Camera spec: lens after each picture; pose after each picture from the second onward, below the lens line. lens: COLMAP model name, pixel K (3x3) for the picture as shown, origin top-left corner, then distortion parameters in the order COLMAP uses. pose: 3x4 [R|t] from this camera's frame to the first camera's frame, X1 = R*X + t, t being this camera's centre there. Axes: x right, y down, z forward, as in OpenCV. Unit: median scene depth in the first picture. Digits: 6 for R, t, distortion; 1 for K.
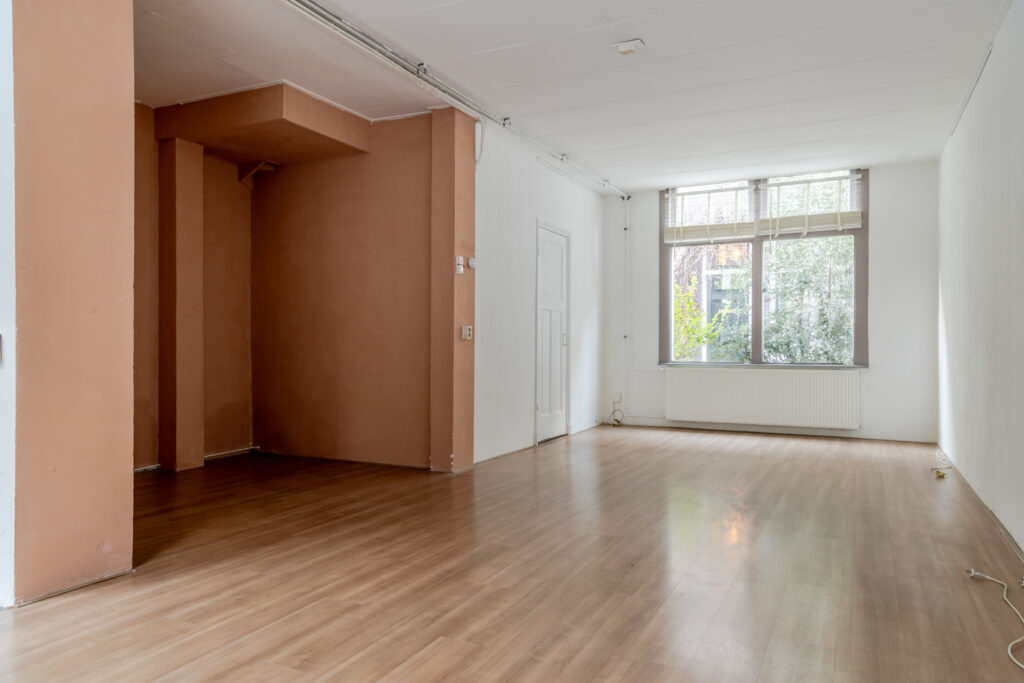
lens RADIAL K [[688.4, 0, 514.2], [0, 688.4, 339.0], [0, 0, 1]] dist [0.015295, 0.003930]
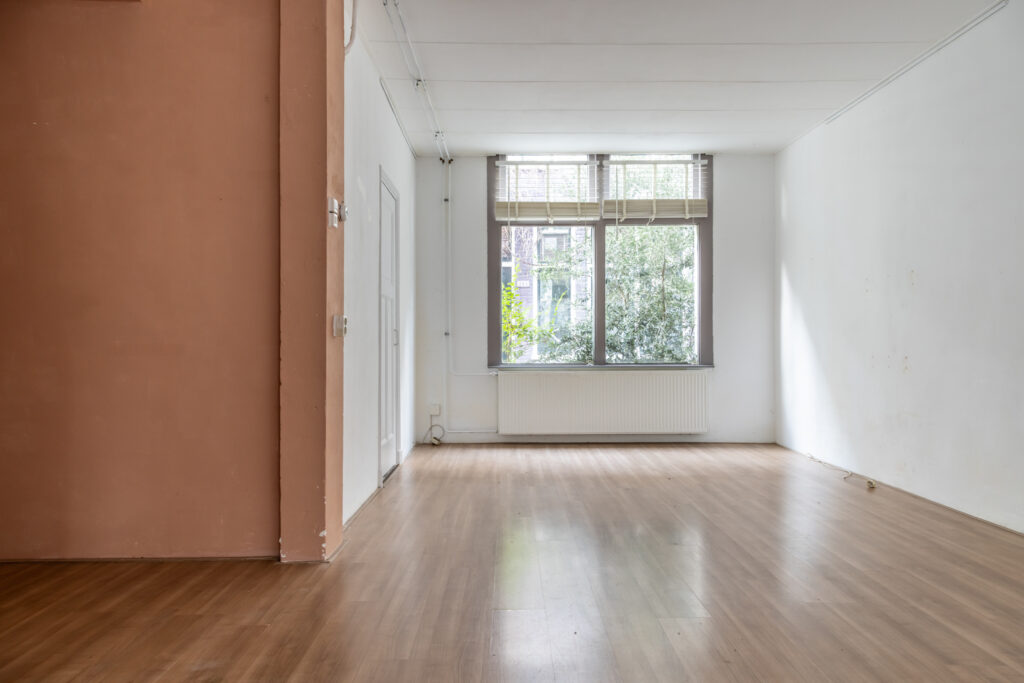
lens RADIAL K [[688.4, 0, 511.2], [0, 688.4, 346.2], [0, 0, 1]] dist [0.015295, 0.003930]
pose [[0.891382, -0.006602, 0.453206, -0.146487], [0.000497, 0.999908, 0.013589, -0.000012], [-0.453253, -0.011888, 0.891302, 0.270432]]
